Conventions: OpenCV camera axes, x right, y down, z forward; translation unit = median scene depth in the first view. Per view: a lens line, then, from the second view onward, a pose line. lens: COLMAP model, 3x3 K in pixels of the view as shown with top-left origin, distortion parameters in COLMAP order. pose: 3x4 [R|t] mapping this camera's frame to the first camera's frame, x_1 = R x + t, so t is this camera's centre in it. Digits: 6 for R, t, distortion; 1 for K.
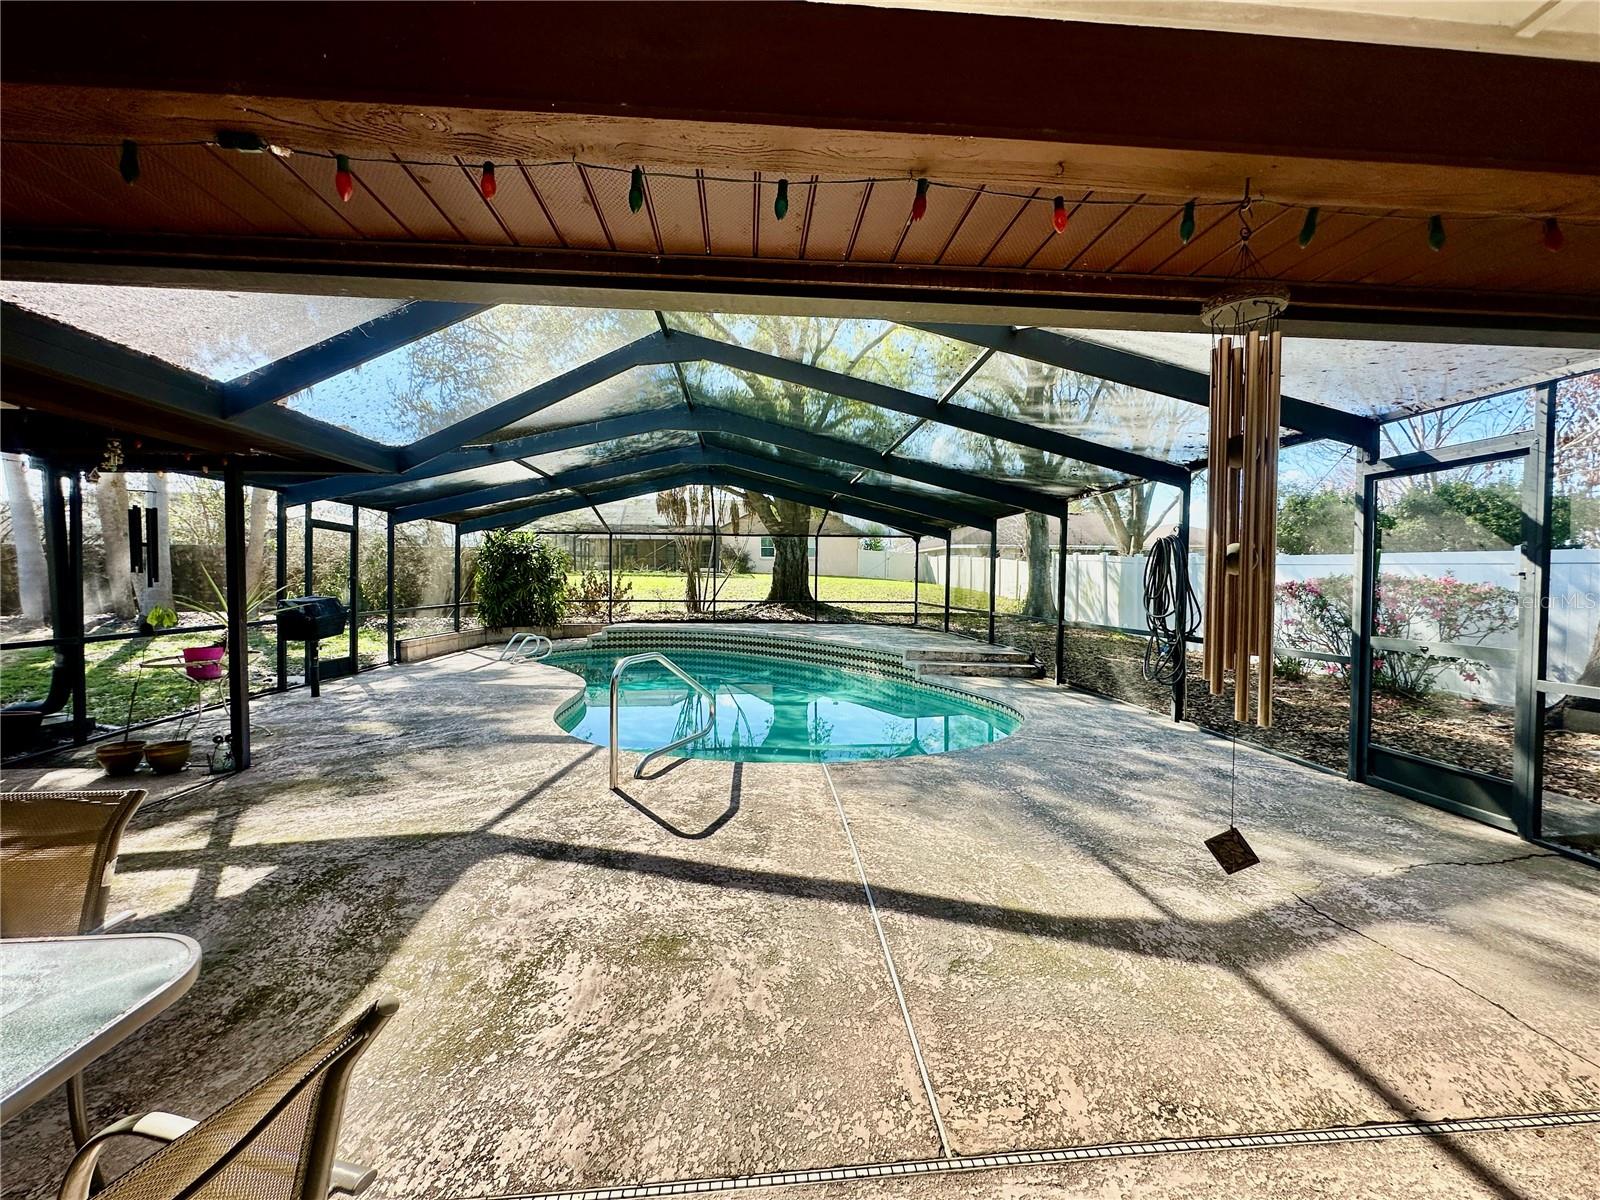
lens RADIAL K [[638.9, 0, 799.1], [0, 638.9, 597.8], [0, 0, 1]] dist [-0.007116, 0.001861]
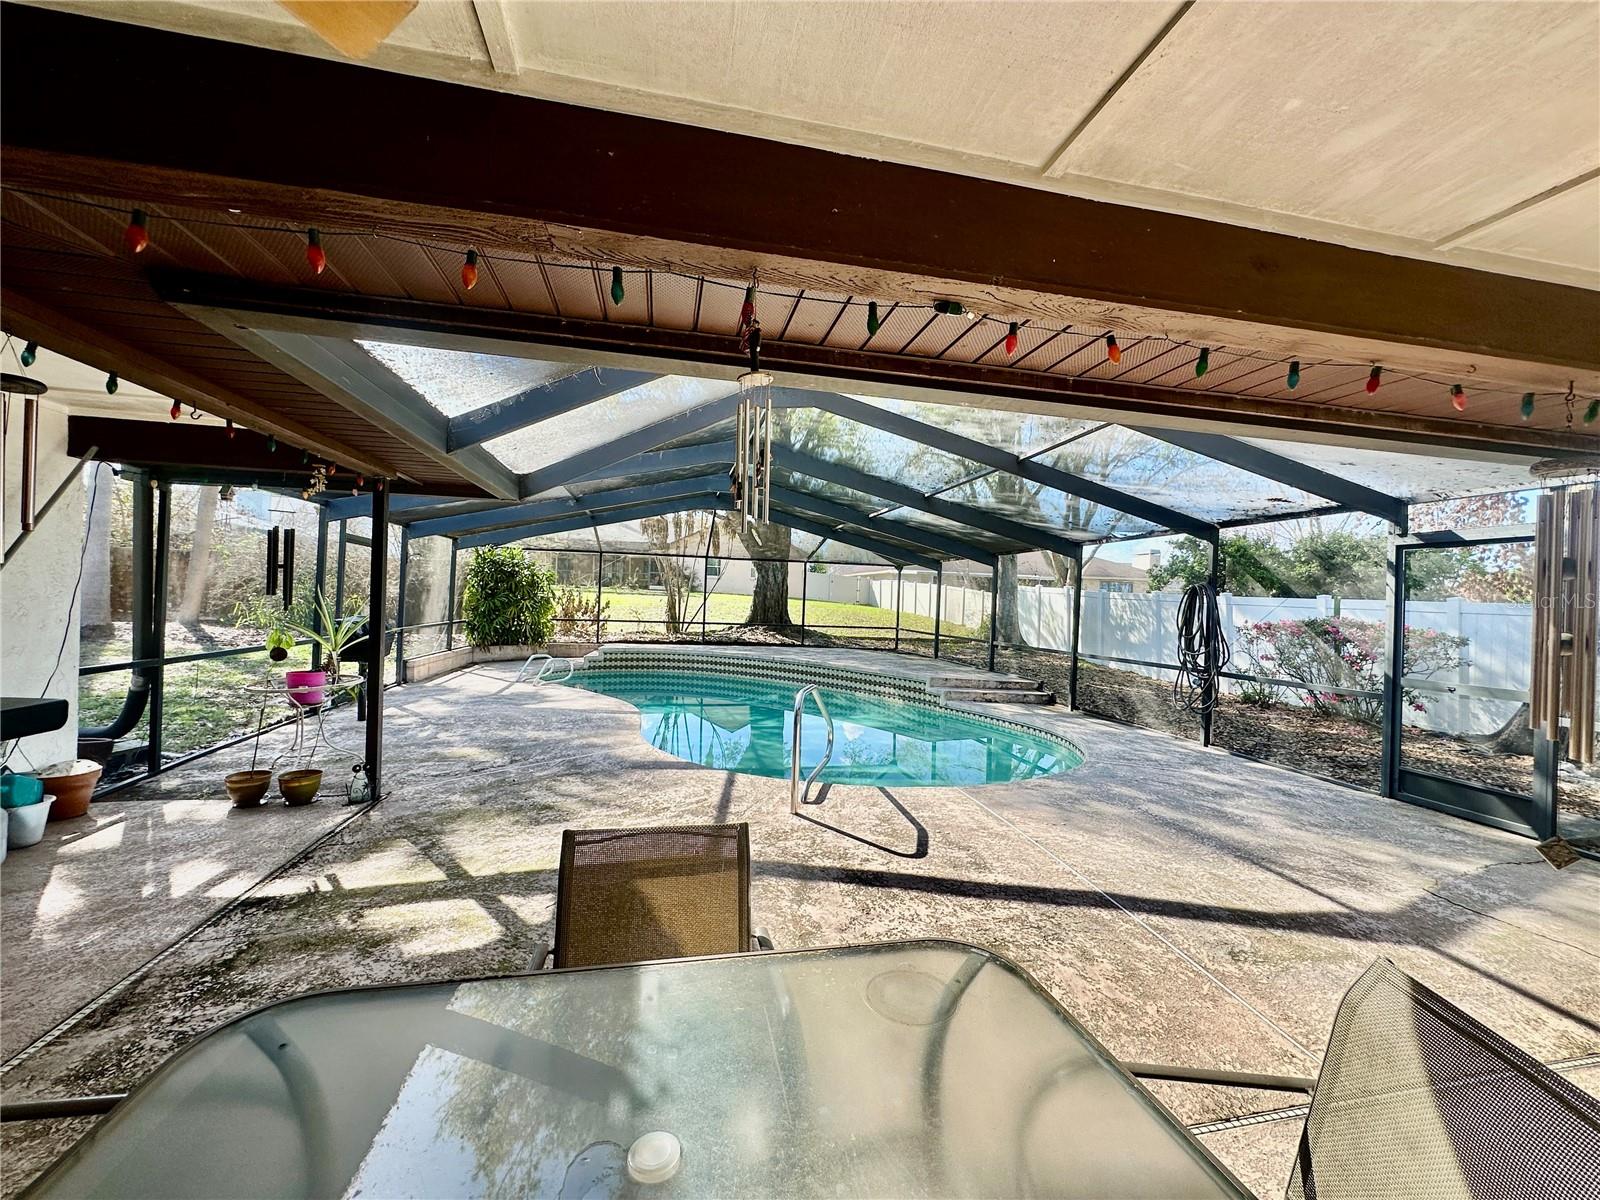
lens RADIAL K [[638.9, 0, 797.9], [0, 638.9, 599.5], [0, 0, 1]] dist [-0.007116, 0.001861]
pose [[0.991794, 0.027101, 0.124943, -0.381459], [-0.023822, 0.999333, -0.027660, -0.026051], [-0.125609, 0.024457, 0.991778, -0.062300]]
